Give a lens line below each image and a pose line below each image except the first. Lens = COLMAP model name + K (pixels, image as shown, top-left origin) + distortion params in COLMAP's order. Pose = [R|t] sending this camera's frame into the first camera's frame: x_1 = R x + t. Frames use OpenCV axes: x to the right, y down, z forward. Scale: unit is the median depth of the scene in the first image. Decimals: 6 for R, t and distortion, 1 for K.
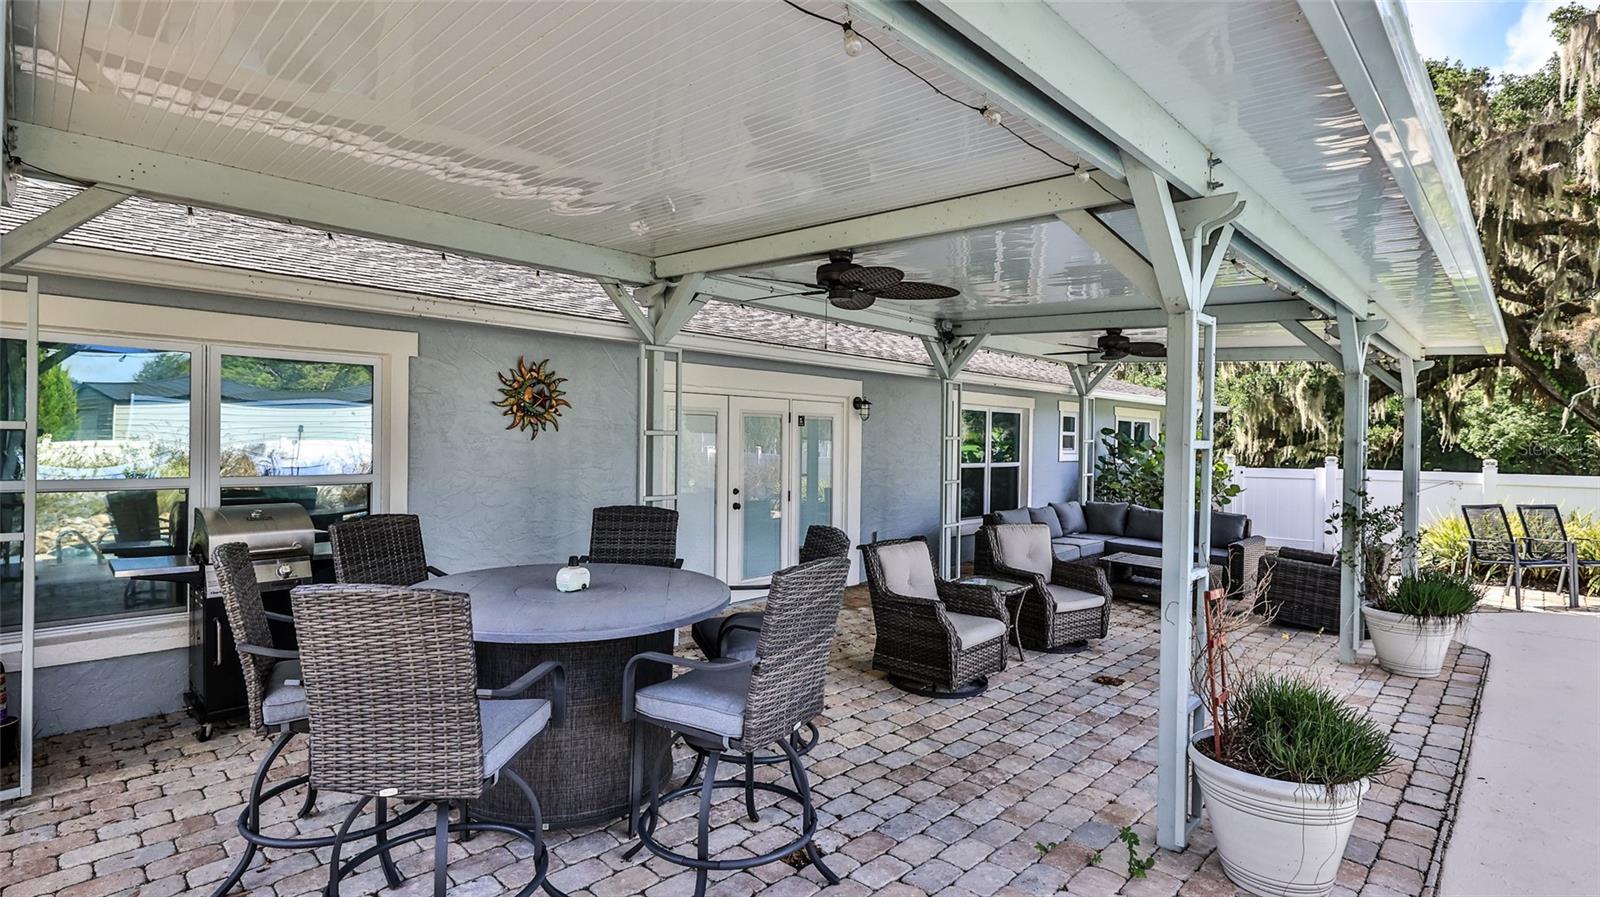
lens RADIAL K [[746.4, 0, 799.6], [0, 746.4, 445.4], [0, 0, 1]] dist [0.005679, 0.000496]
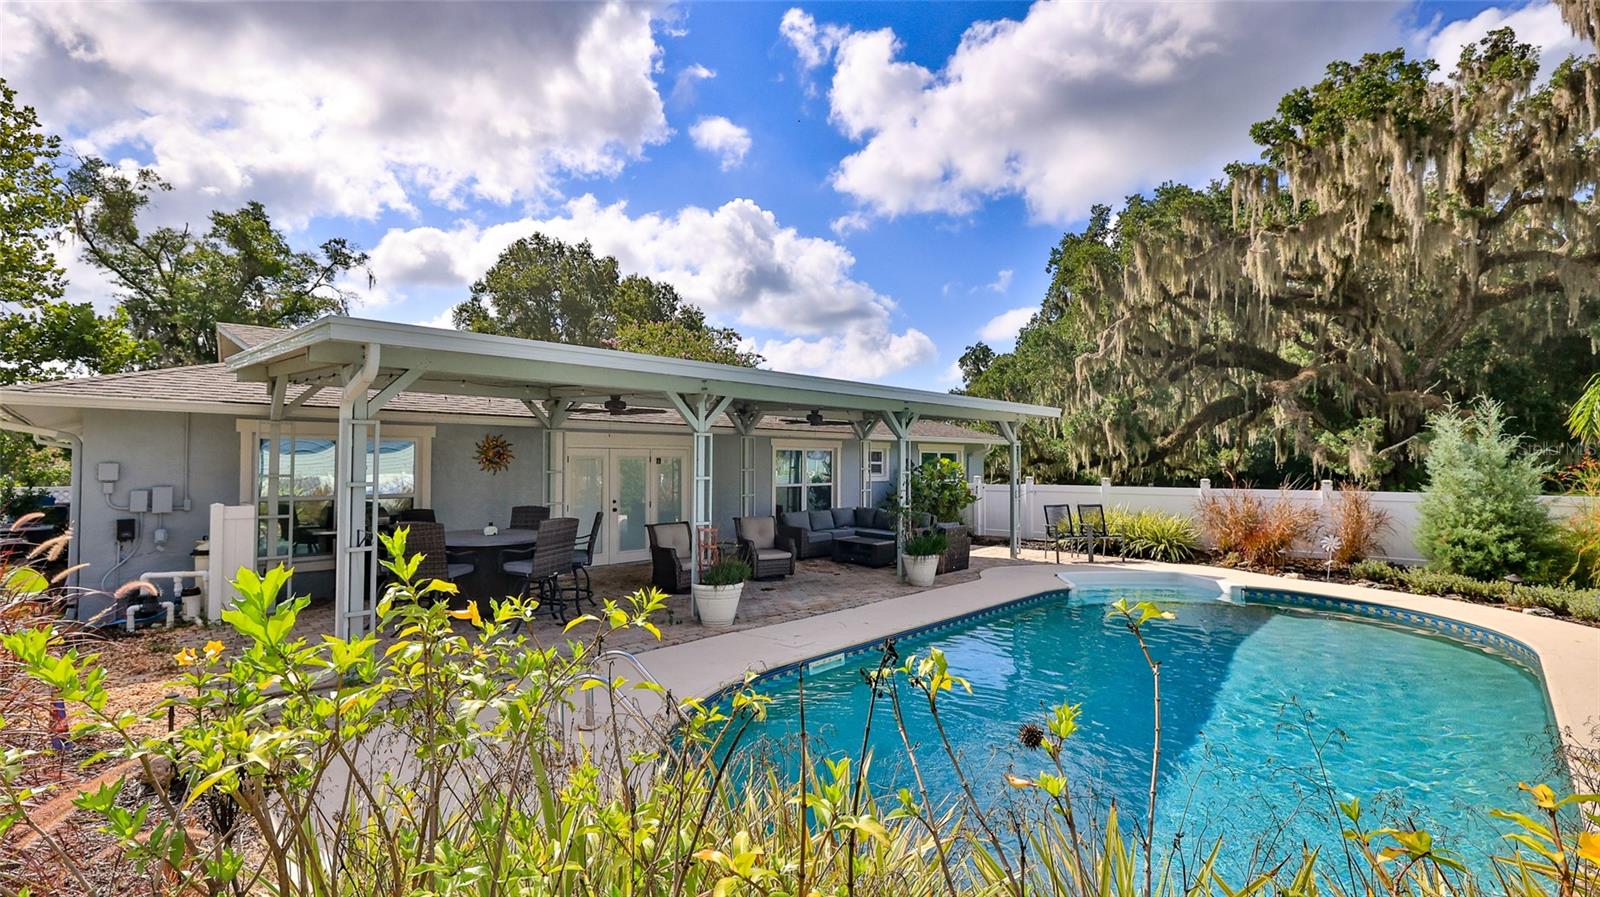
lens RADIAL K [[696.5, 0, 795.3], [0, 696.5, 451.3], [0, 0, 1]] dist [-0.005004, -0.000569]
pose [[0.999878, -0.012237, -0.009715, 0.337565], [0.012013, 0.999668, -0.022786, -0.014585], [0.009991, 0.022666, 0.999693, -0.615501]]
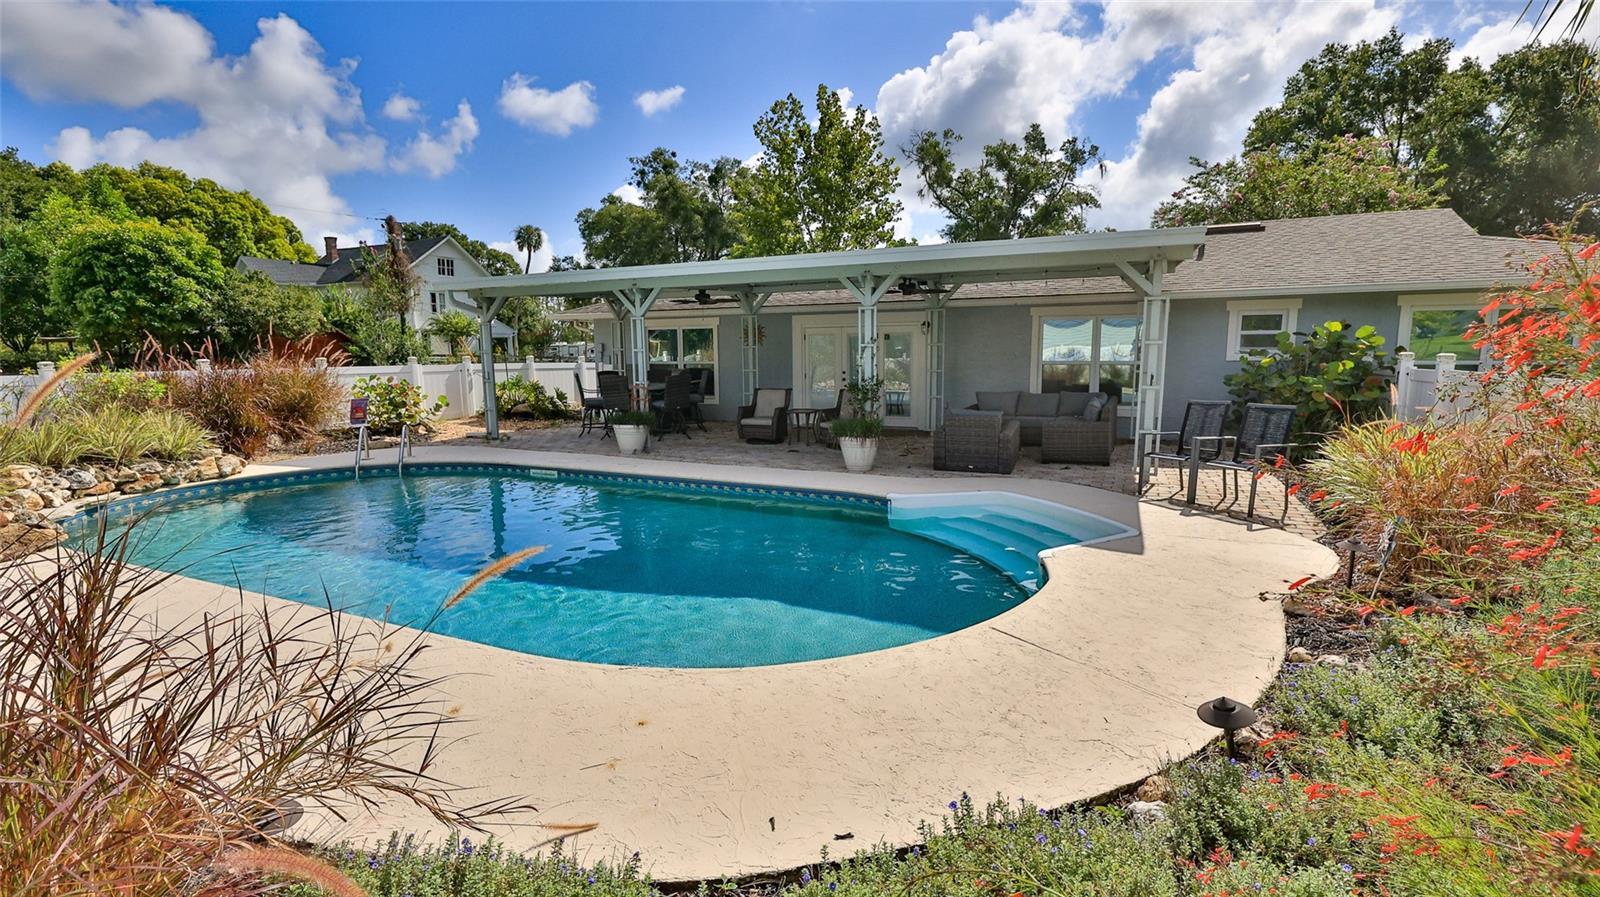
lens RADIAL K [[696.5, 0, 799.1], [0, 696.5, 449.8], [0, 0, 1]] dist [-0.005004, -0.000569]
pose [[0.333526, 0.118630, -0.935247, 1.609894], [0.010684, 0.991512, 0.129577, 0.019954], [0.942680, -0.053210, 0.329427, 0.199214]]
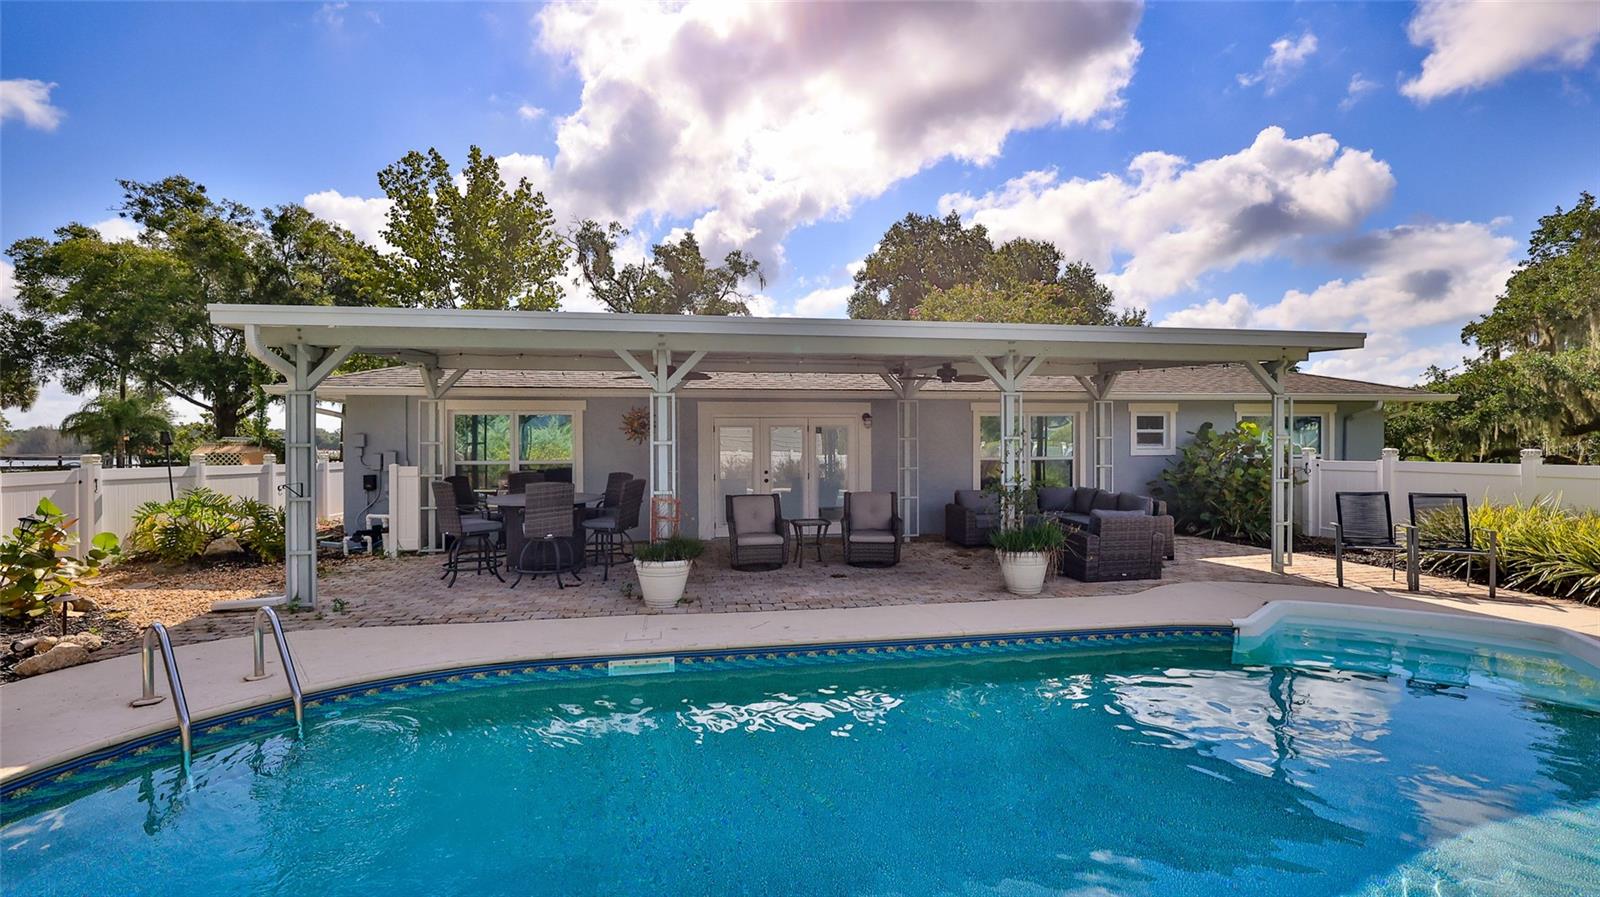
lens RADIAL K [[696.5, 0, 800.2], [0, 696.5, 454.0], [0, 0, 1]] dist [-0.005004, -0.000569]
pose [[0.810924, -0.008151, -0.585095, 0.860300], [0.013436, 0.999899, 0.004692, 0.011624], [0.584998, -0.011666, 0.810951, -0.254212]]
